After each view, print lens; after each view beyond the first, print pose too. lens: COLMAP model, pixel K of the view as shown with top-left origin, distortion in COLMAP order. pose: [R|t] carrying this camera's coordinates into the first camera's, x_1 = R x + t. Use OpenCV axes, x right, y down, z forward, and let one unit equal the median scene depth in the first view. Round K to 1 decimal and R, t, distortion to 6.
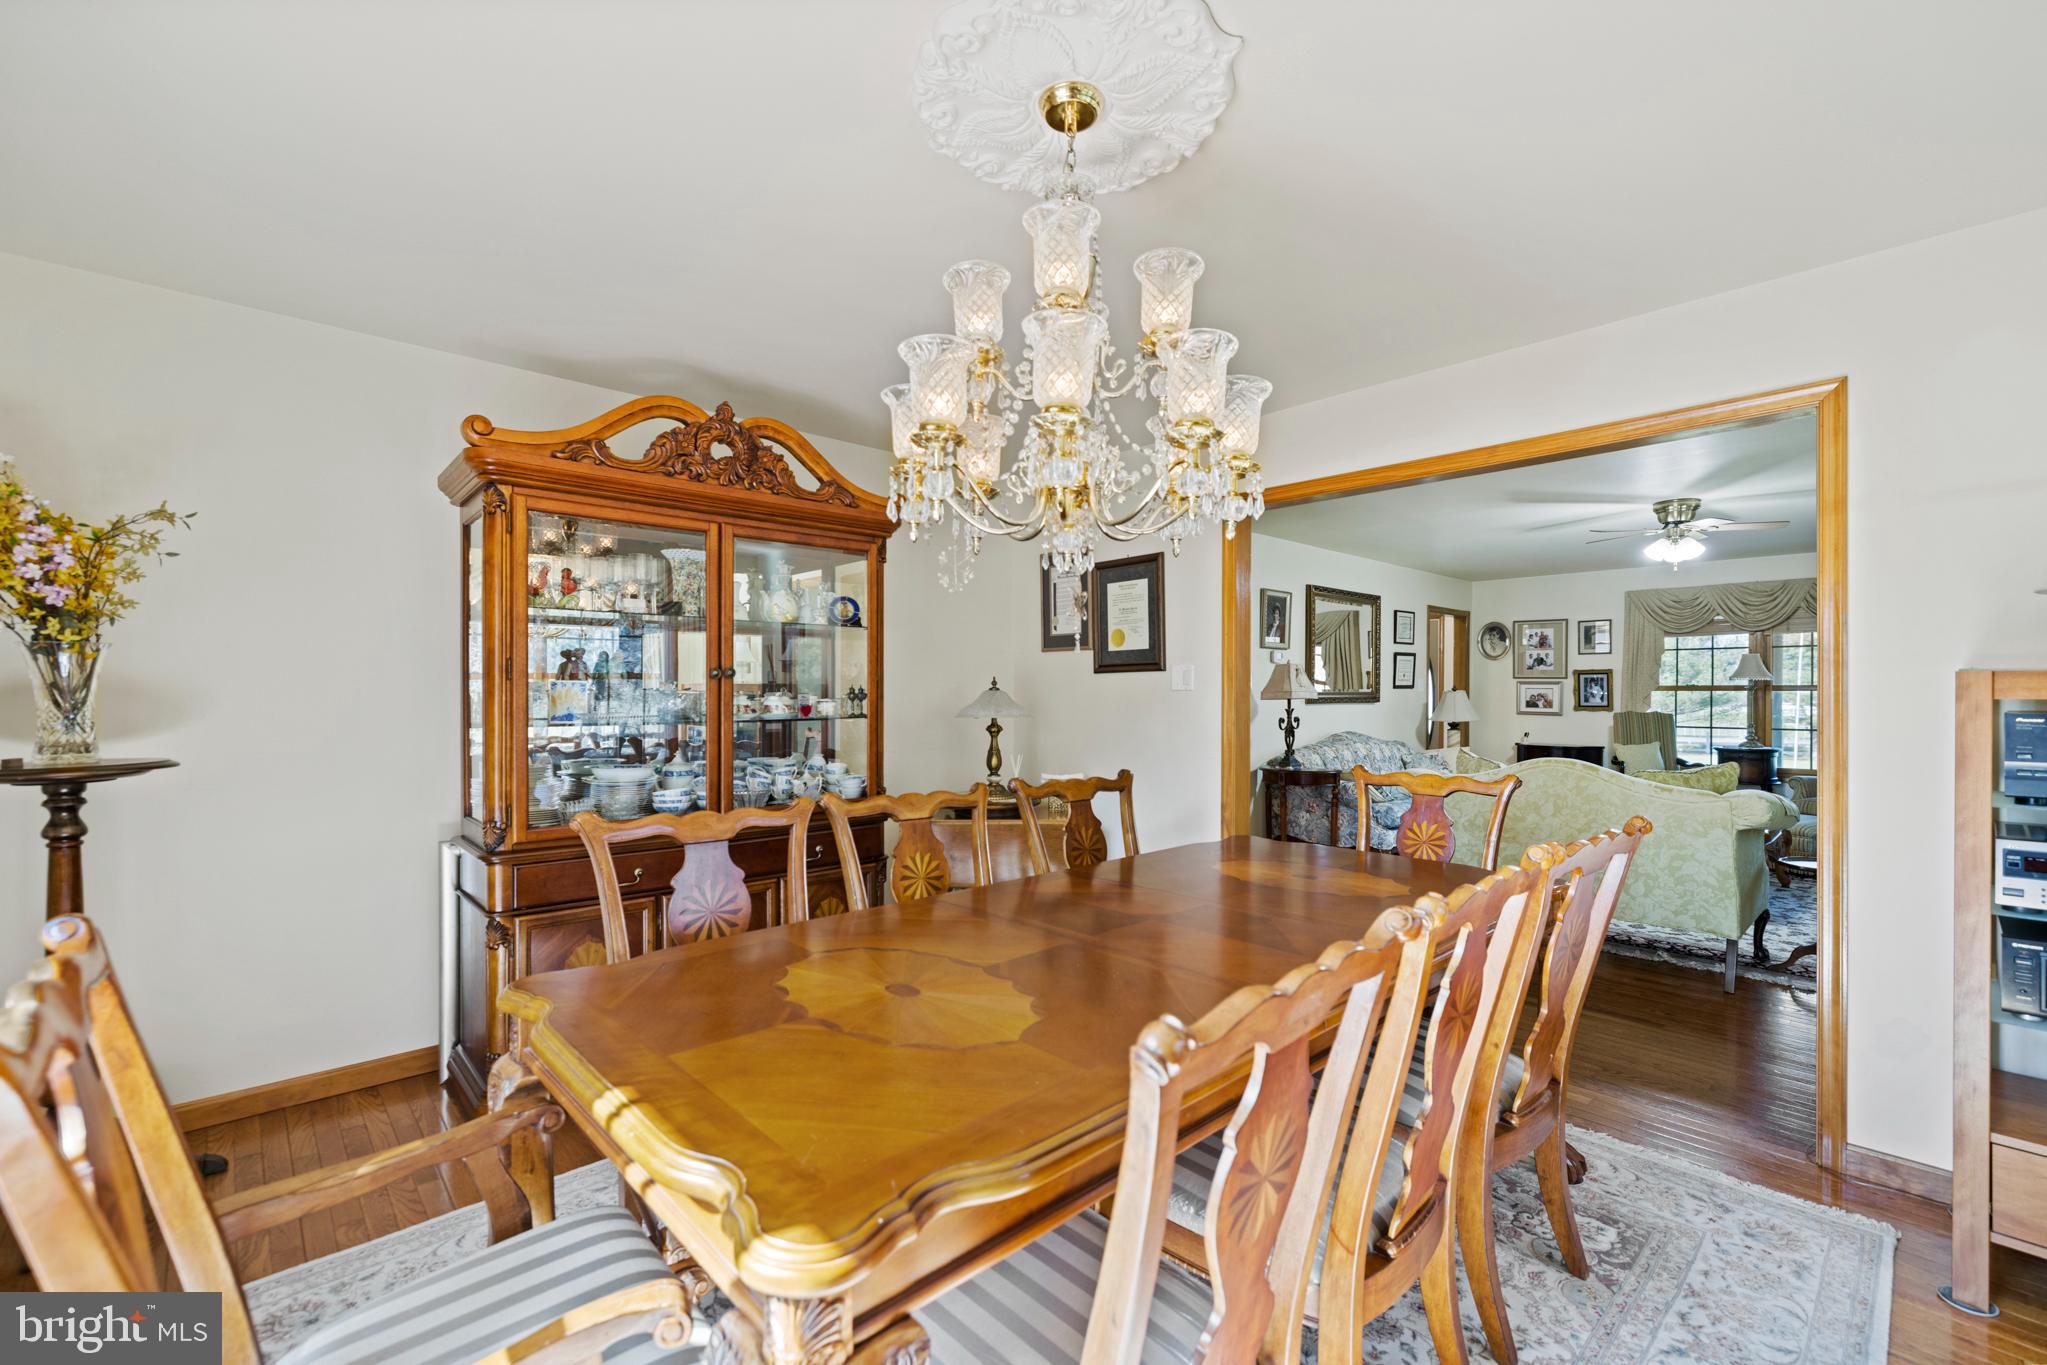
lens RADIAL K [[862.6, 0, 1020.1], [0, 862.6, 684.6], [0, 0, 1]] dist [0.000495, 0.000700]
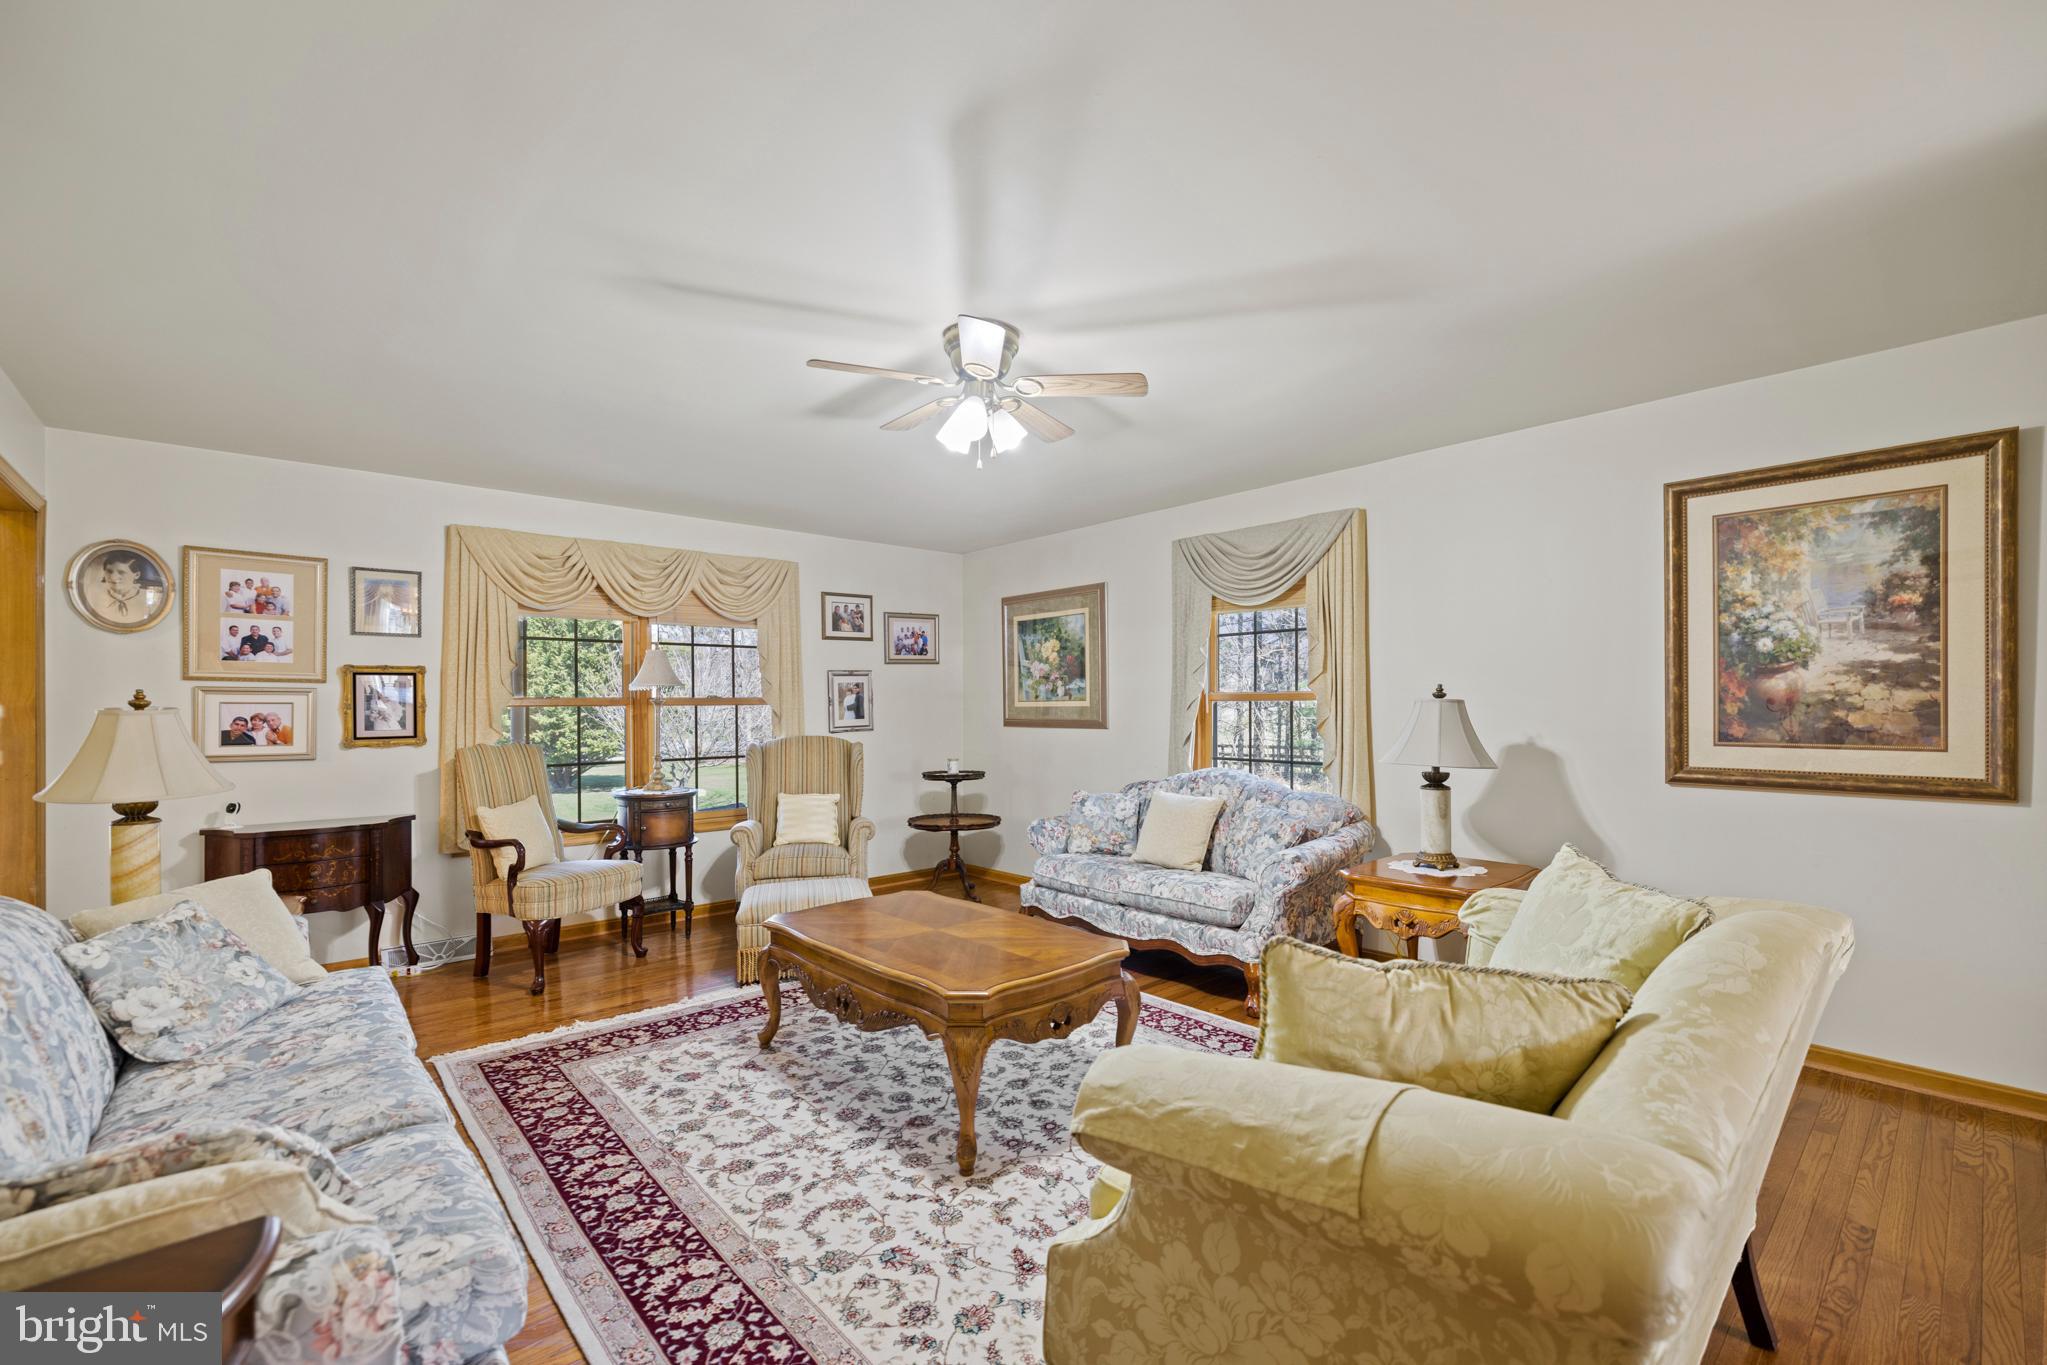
lens RADIAL K [[862.6, 0, 1031.6], [0, 862.6, 701.8], [0, 0, 1]] dist [0.000495, 0.000700]
pose [[0.006304, 0.001848, 0.999978, 0.157714], [0.000321, 0.999998, -0.001850, 0.005119], [-0.999980, 0.000332, 0.006304, 0.619687]]
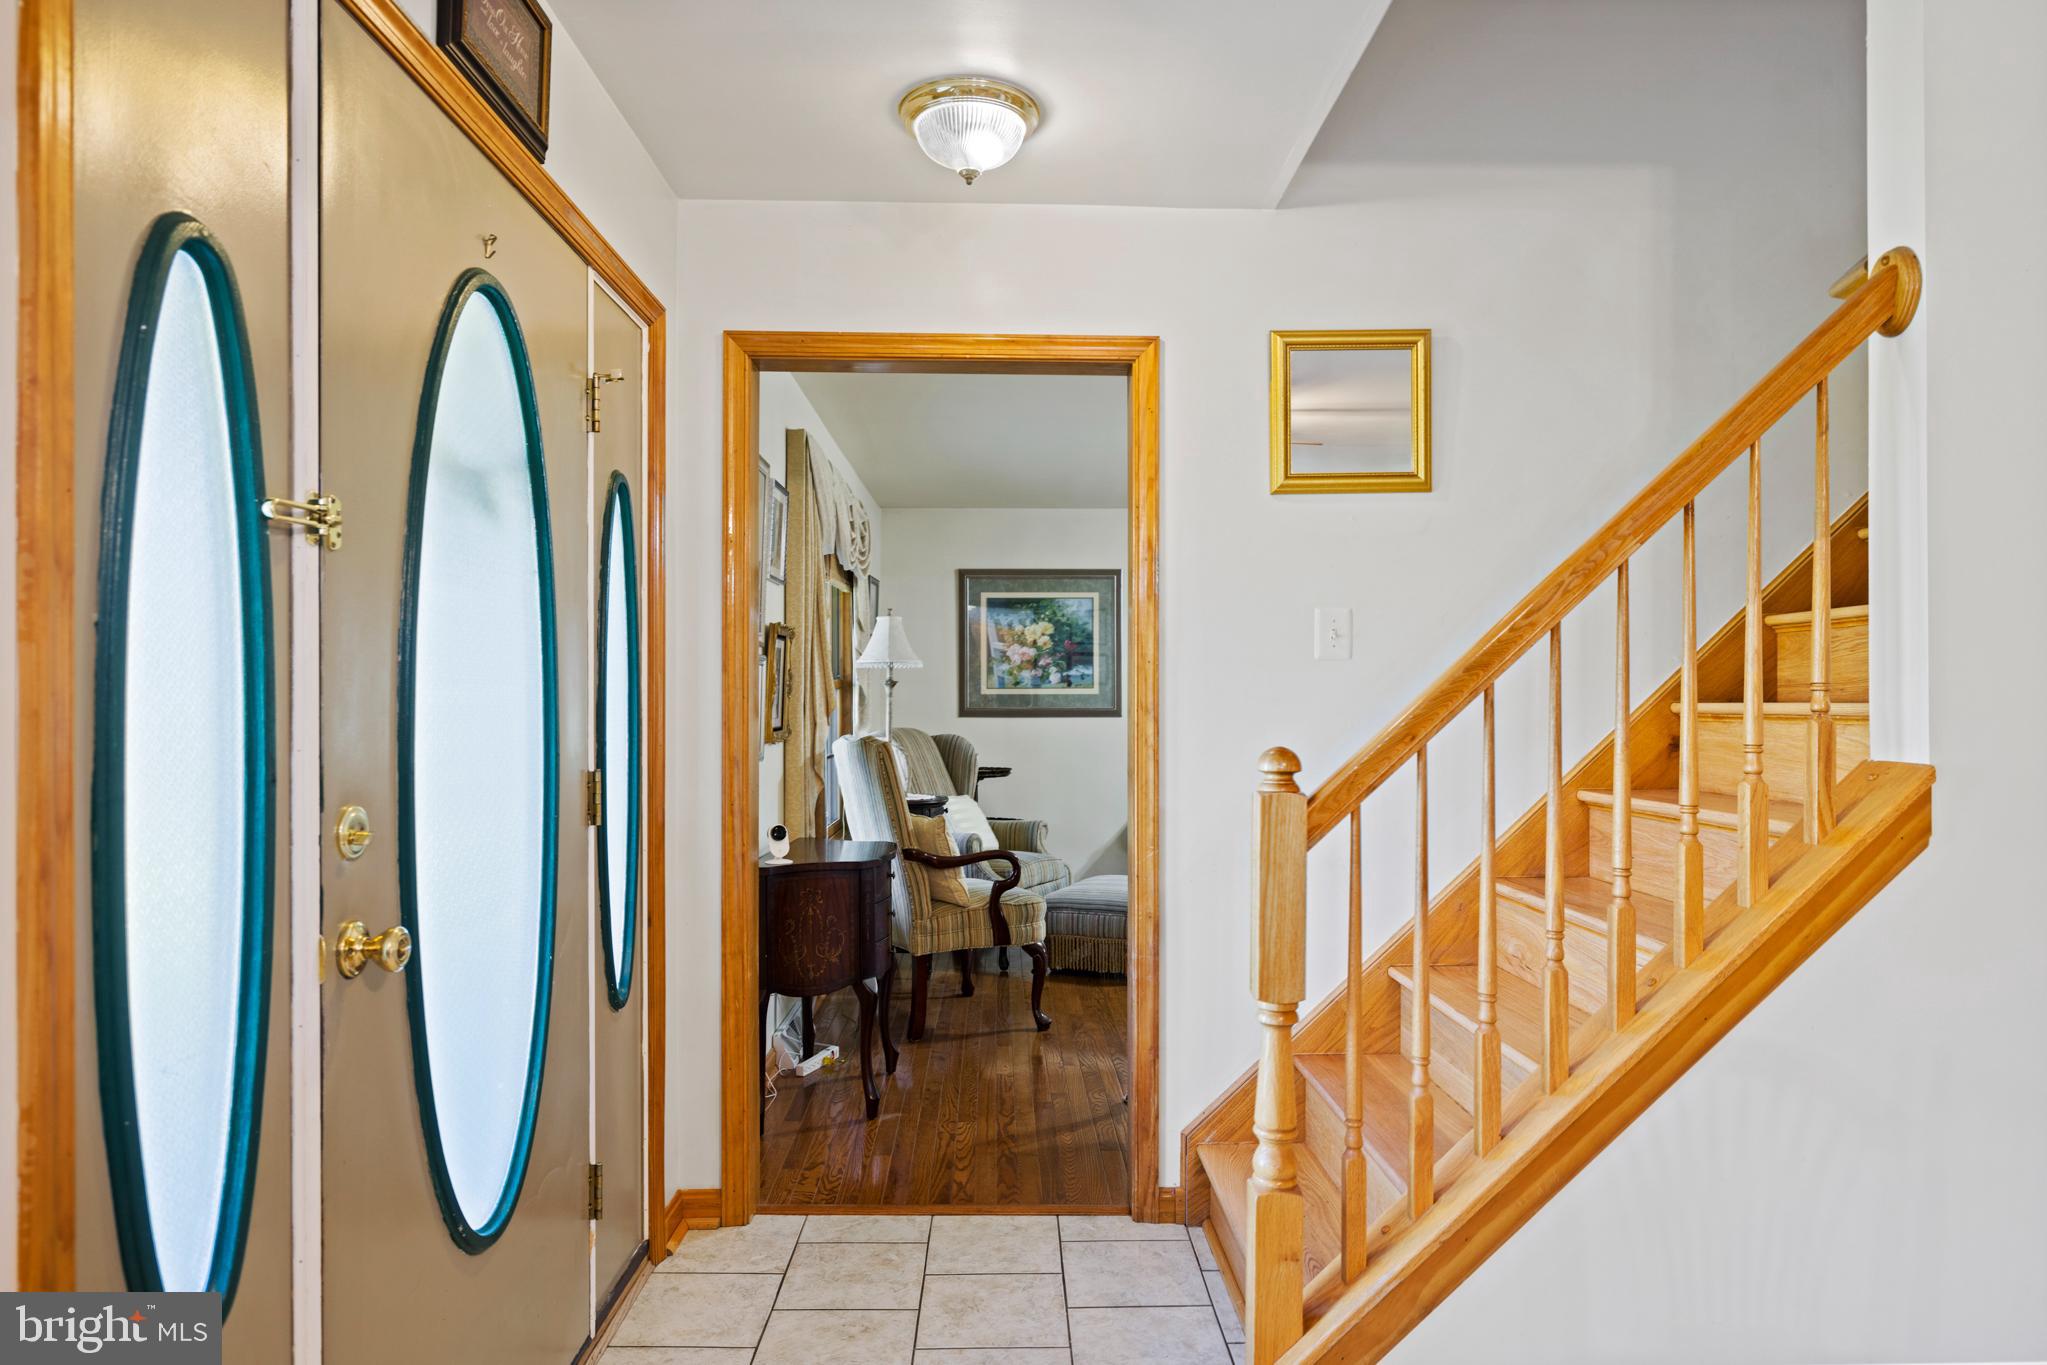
lens RADIAL K [[1250.5, 0, 1023.0], [0, 1250.5, 692.6], [0, 0, 1]] dist [0.005986, 0.001349]
pose [[-0.748594, 0.003075, 0.663022, 0.245456], [-0.003078, 0.999962, -0.008114, 0.014291], [-0.663022, -0.008115, -0.748556, 1.333000]]
